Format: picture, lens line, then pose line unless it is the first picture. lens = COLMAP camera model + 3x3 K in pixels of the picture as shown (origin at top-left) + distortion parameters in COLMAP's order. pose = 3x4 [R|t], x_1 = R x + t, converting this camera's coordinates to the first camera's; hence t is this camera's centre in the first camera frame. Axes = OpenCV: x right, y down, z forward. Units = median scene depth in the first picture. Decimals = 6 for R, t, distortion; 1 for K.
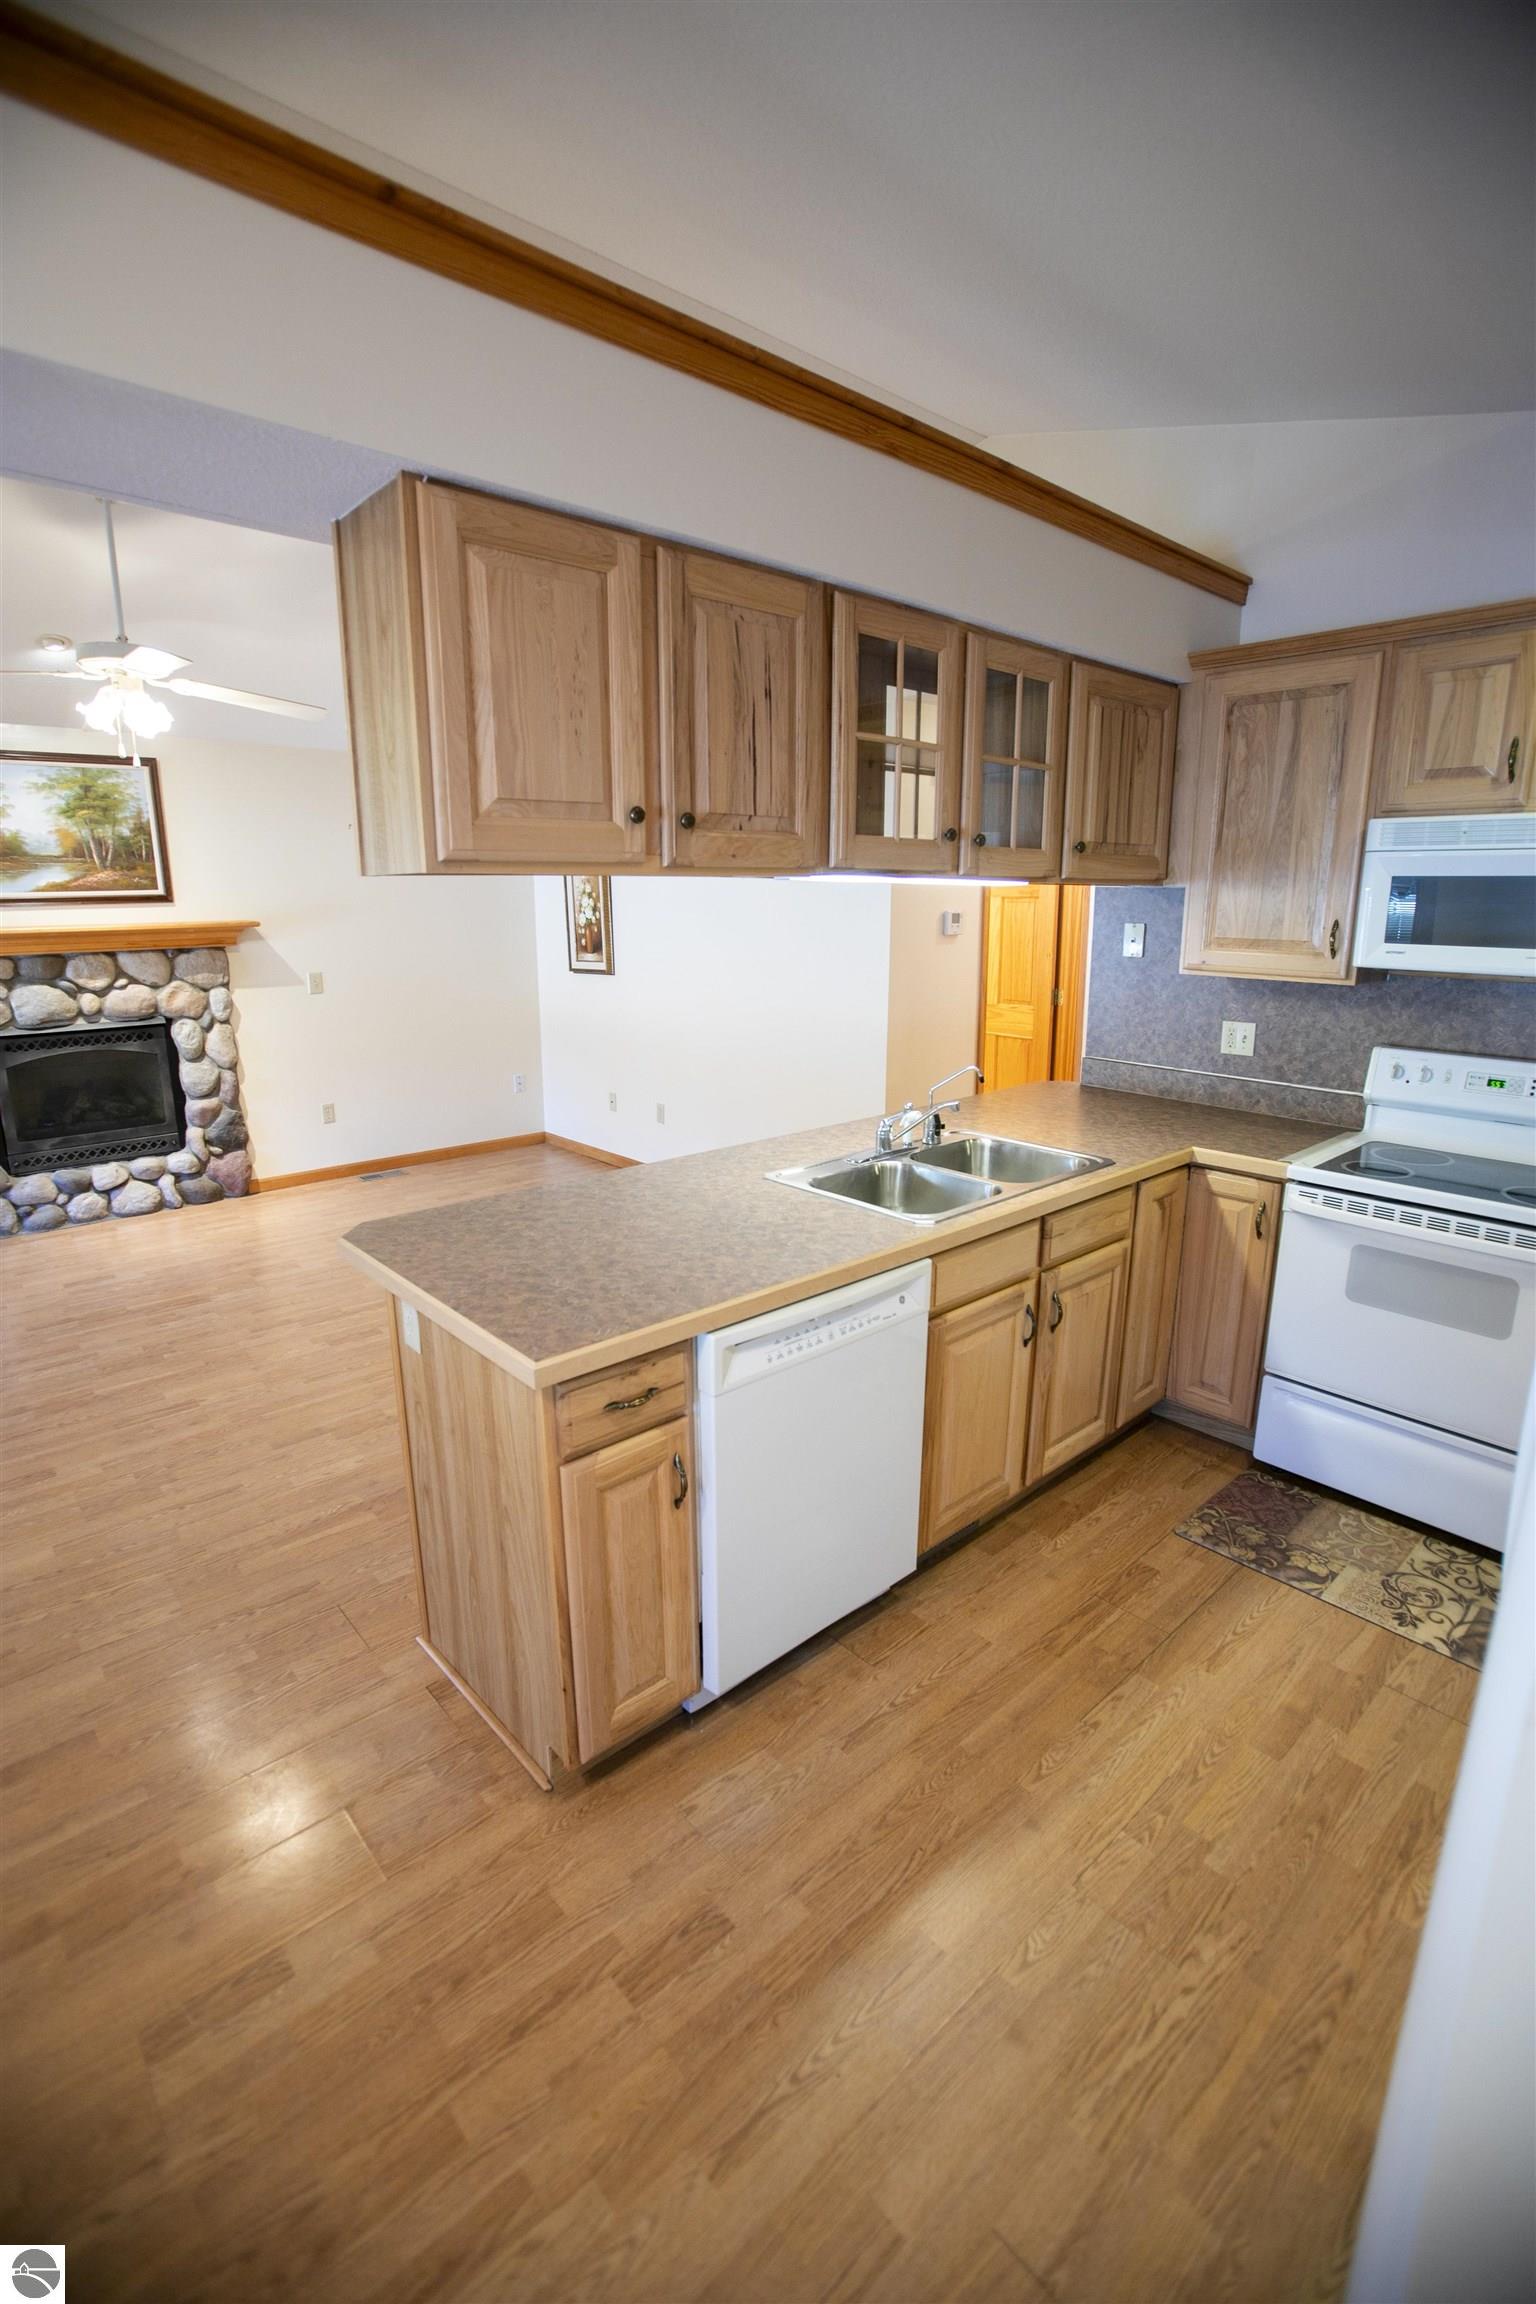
lens RADIAL K [[1056.5, 0, 768.0], [0, 1056.5, 1152.0], [0, 0, 1]] dist [-0.083930, 0.040380]
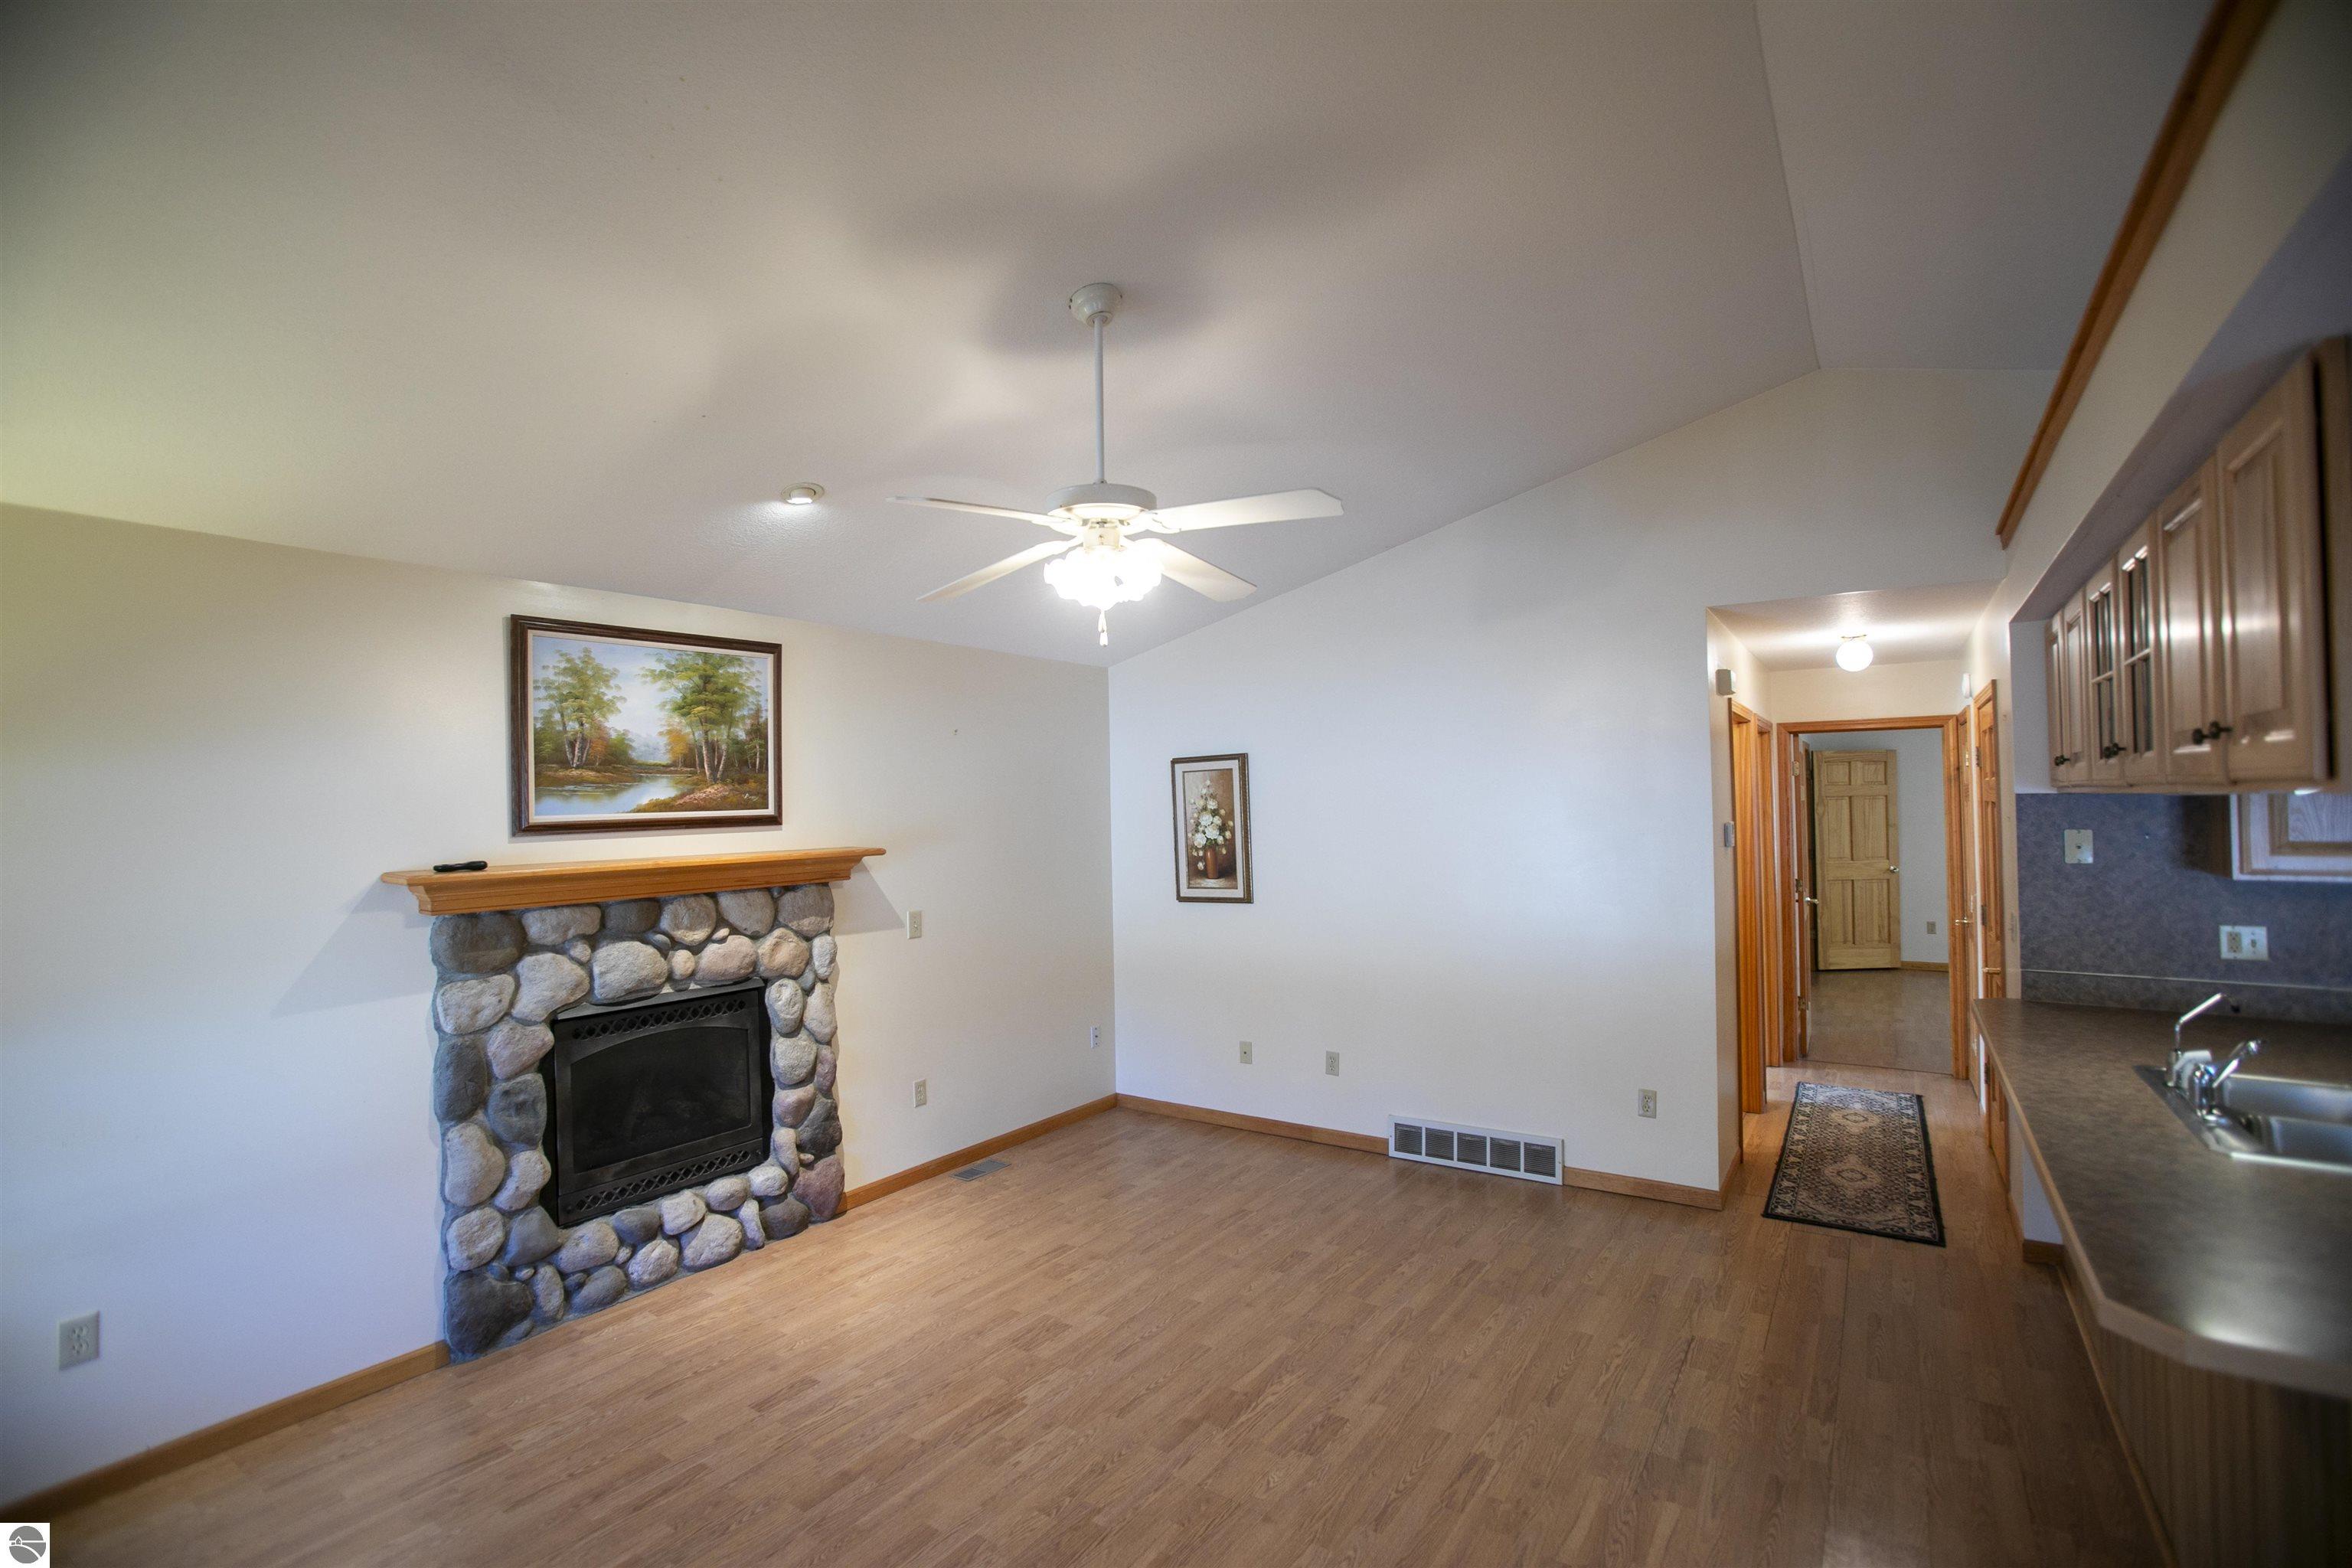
lens RADIAL K [[1078.5, 0, 1169.9], [0, 1078.5, 785.2], [0, 0, 1]] dist [-0.083930, 0.040380]
pose [[0.971983, -0.012159, 0.234738, -0.488759], [0.071731, 0.966367, -0.246961, -0.056433], [-0.223840, 0.256880, 0.940164, 0.187955]]
